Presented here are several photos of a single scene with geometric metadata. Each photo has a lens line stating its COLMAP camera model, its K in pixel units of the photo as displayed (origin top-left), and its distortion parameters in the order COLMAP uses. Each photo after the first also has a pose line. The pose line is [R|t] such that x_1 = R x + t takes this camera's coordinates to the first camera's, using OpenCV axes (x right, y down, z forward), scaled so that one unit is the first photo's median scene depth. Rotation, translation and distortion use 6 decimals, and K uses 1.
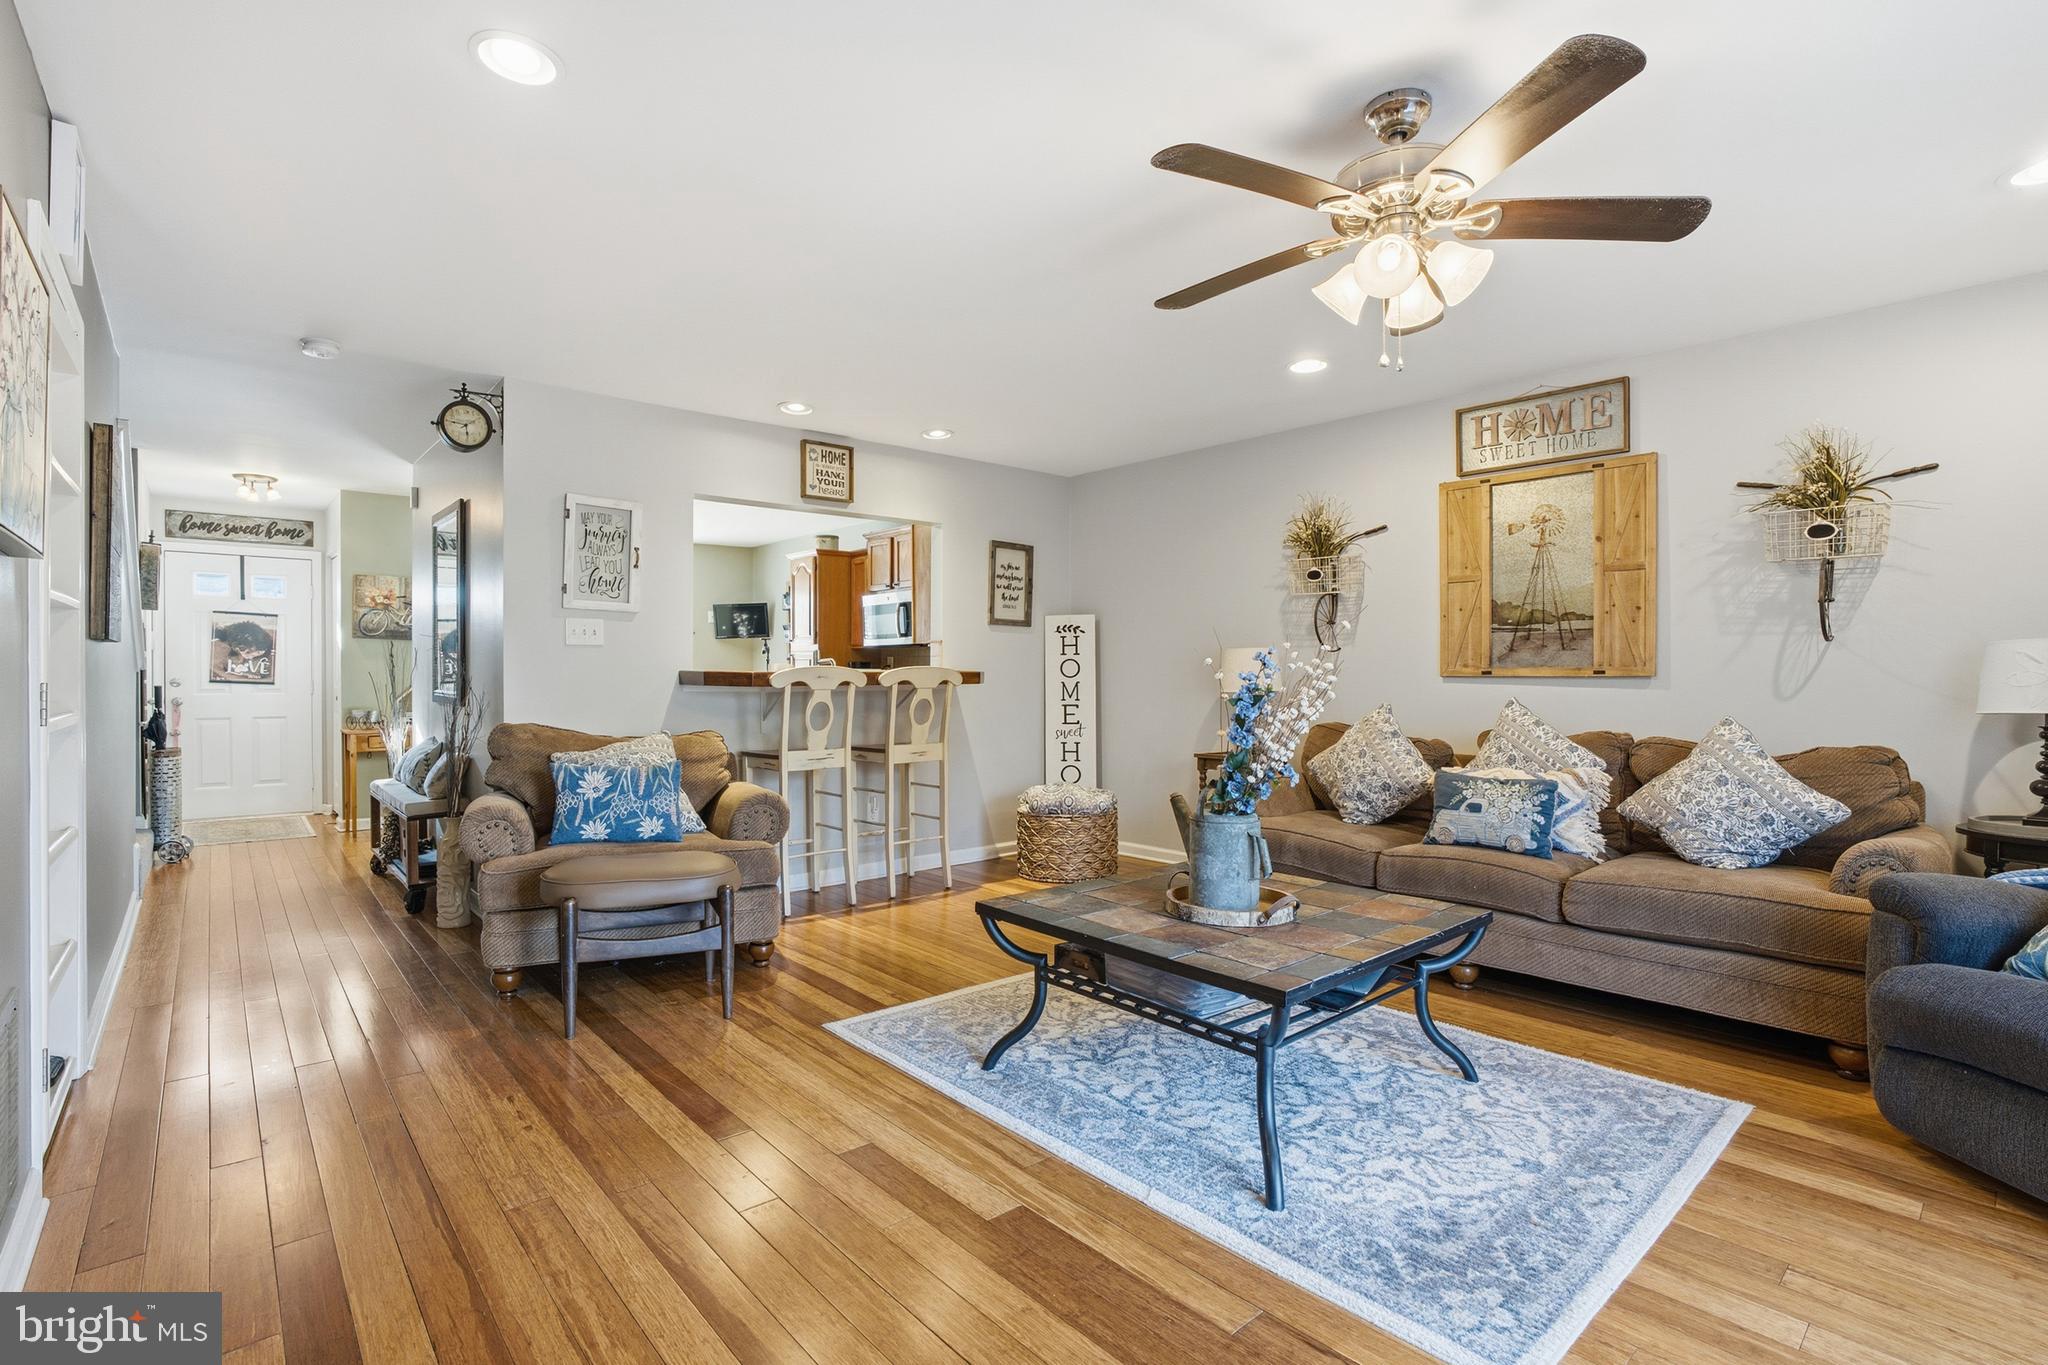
lens RADIAL K [[955.1, 0, 1016.5], [0, 955.1, 685.7], [0, 0, 1]] dist [-0.070568, 0.025791]
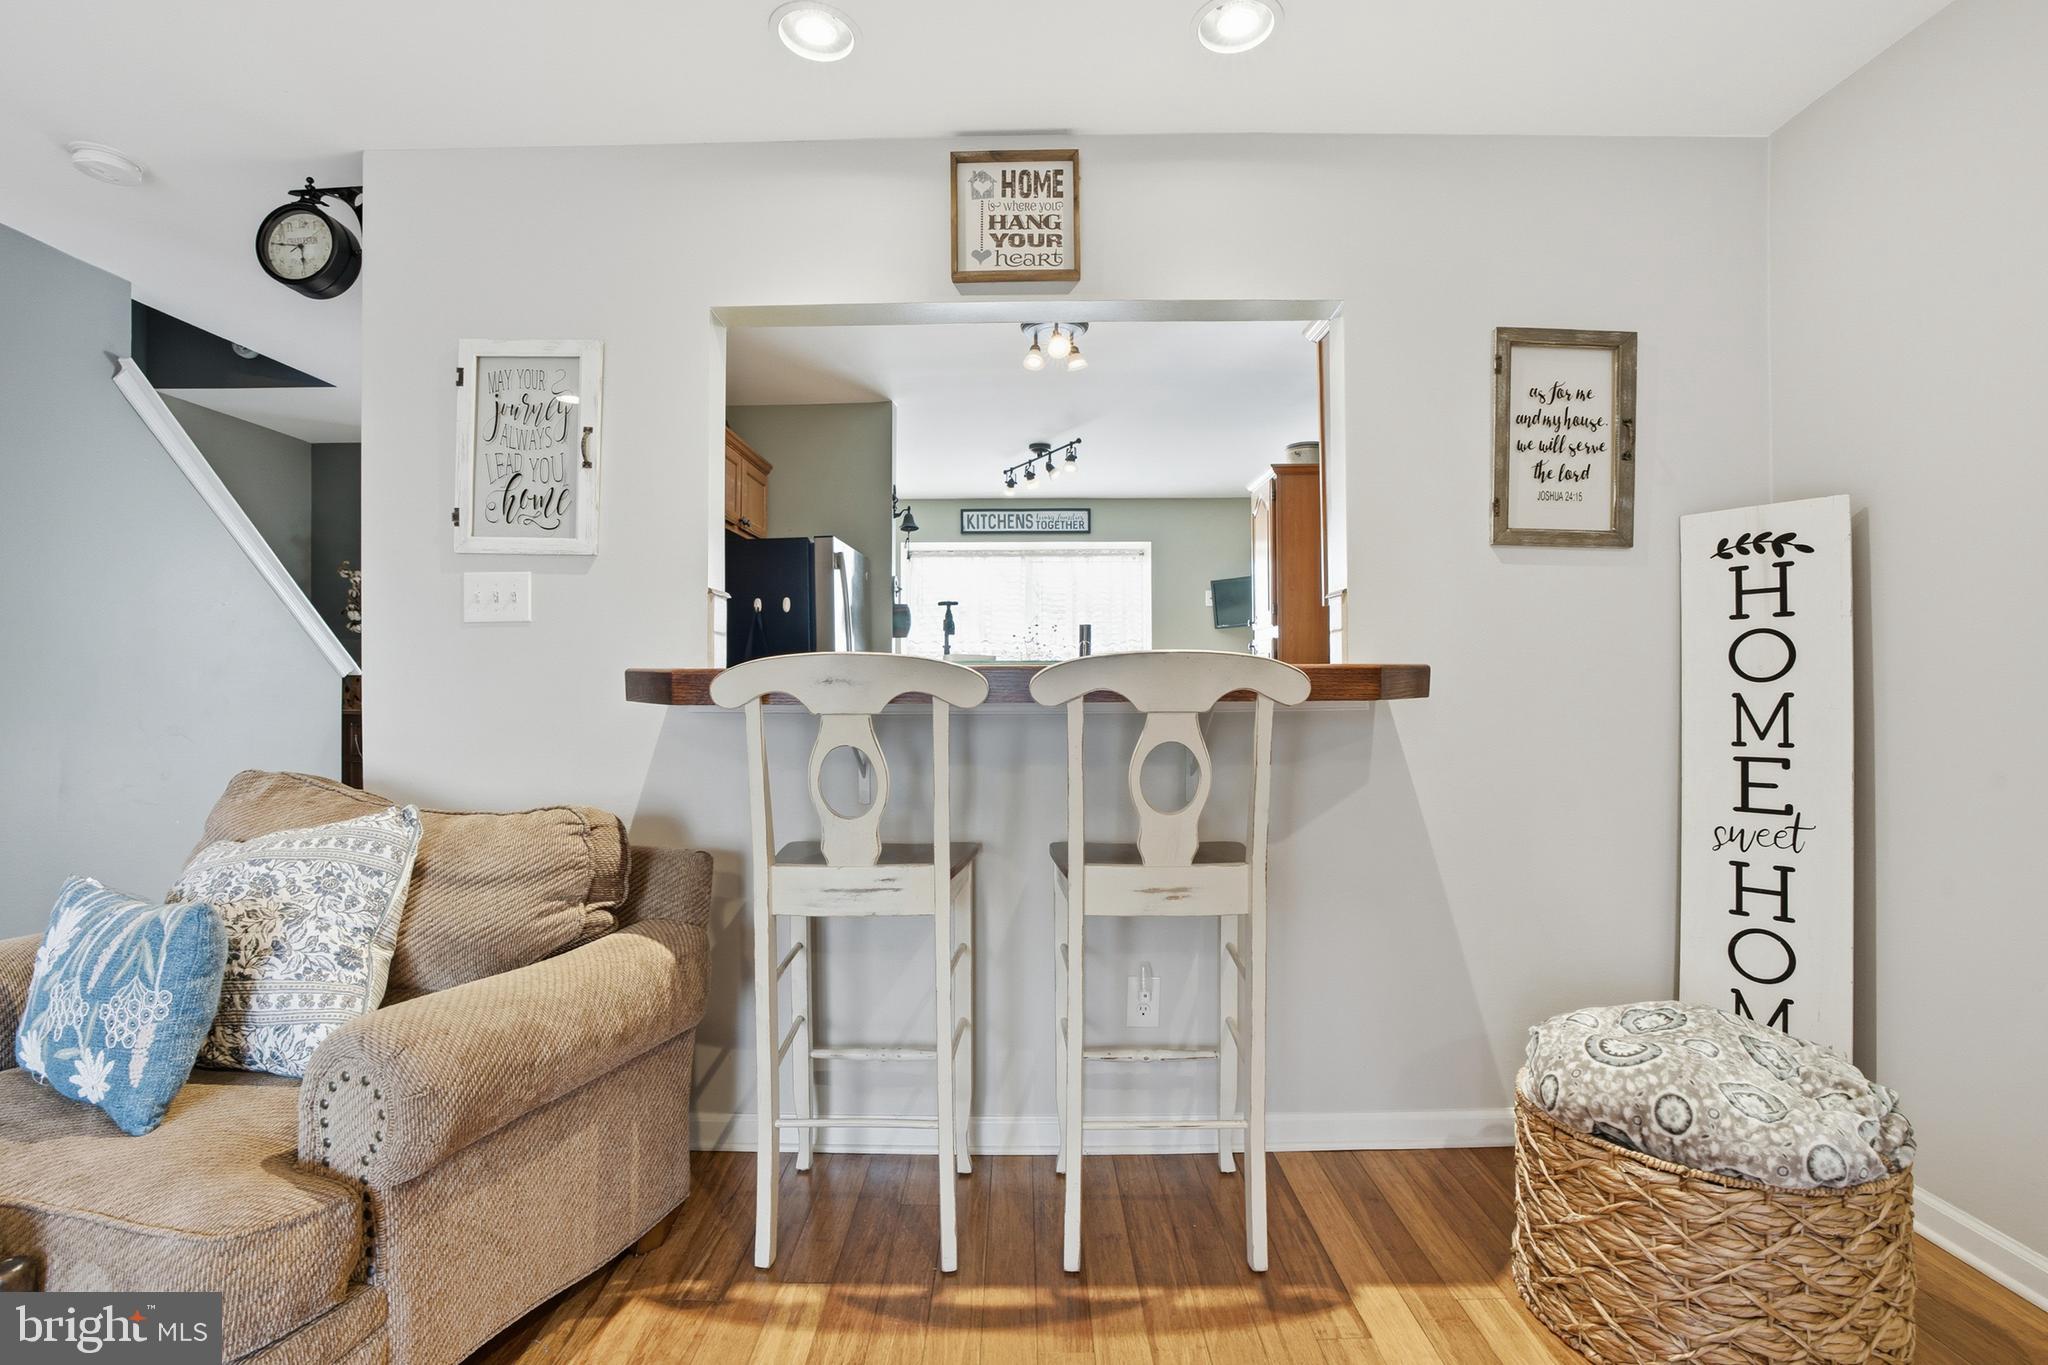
lens RADIAL K [[955.1, 0, 1016.5], [0, 955.1, 685.7], [0, 0, 1]] dist [-0.070568, 0.025791]
pose [[0.748023, 0.000968, -0.663672, 0.089575], [-0.004258, 0.999985, -0.003342, -0.005422], [0.663659, 0.005326, 0.748016, 0.659691]]
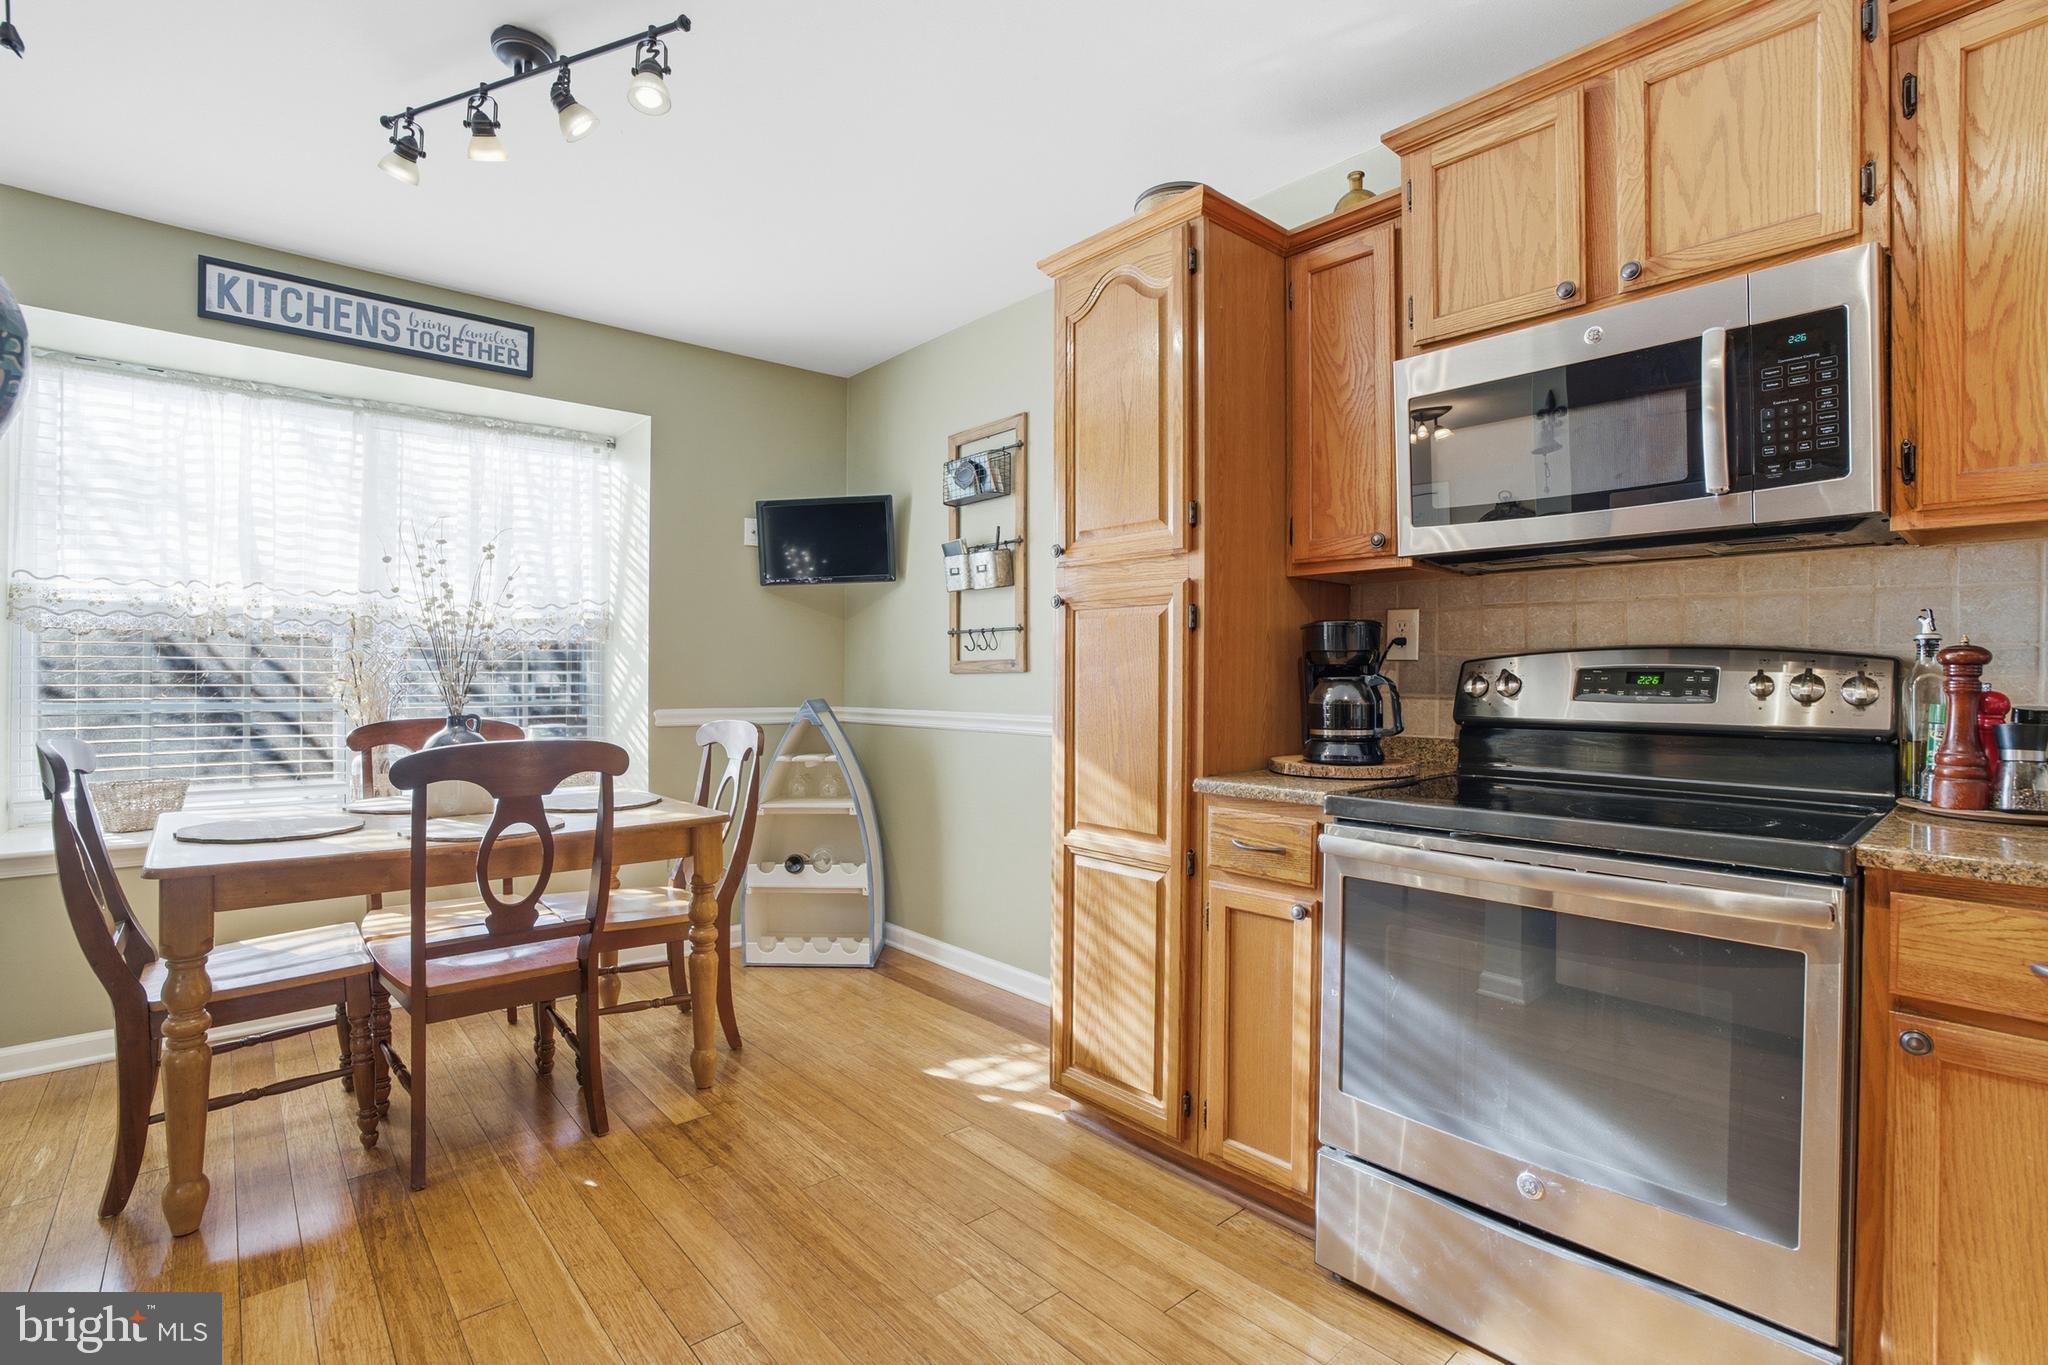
lens RADIAL K [[955.1, 0, 1016.5], [0, 955.1, 685.7], [0, 0, 1]] dist [-0.070568, 0.025791]
pose [[0.999990, 0.003849, -0.002238, -0.375291], [-0.003862, 0.999977, -0.005625, -0.007735], [0.002217, 0.005634, 0.999982, 1.076209]]
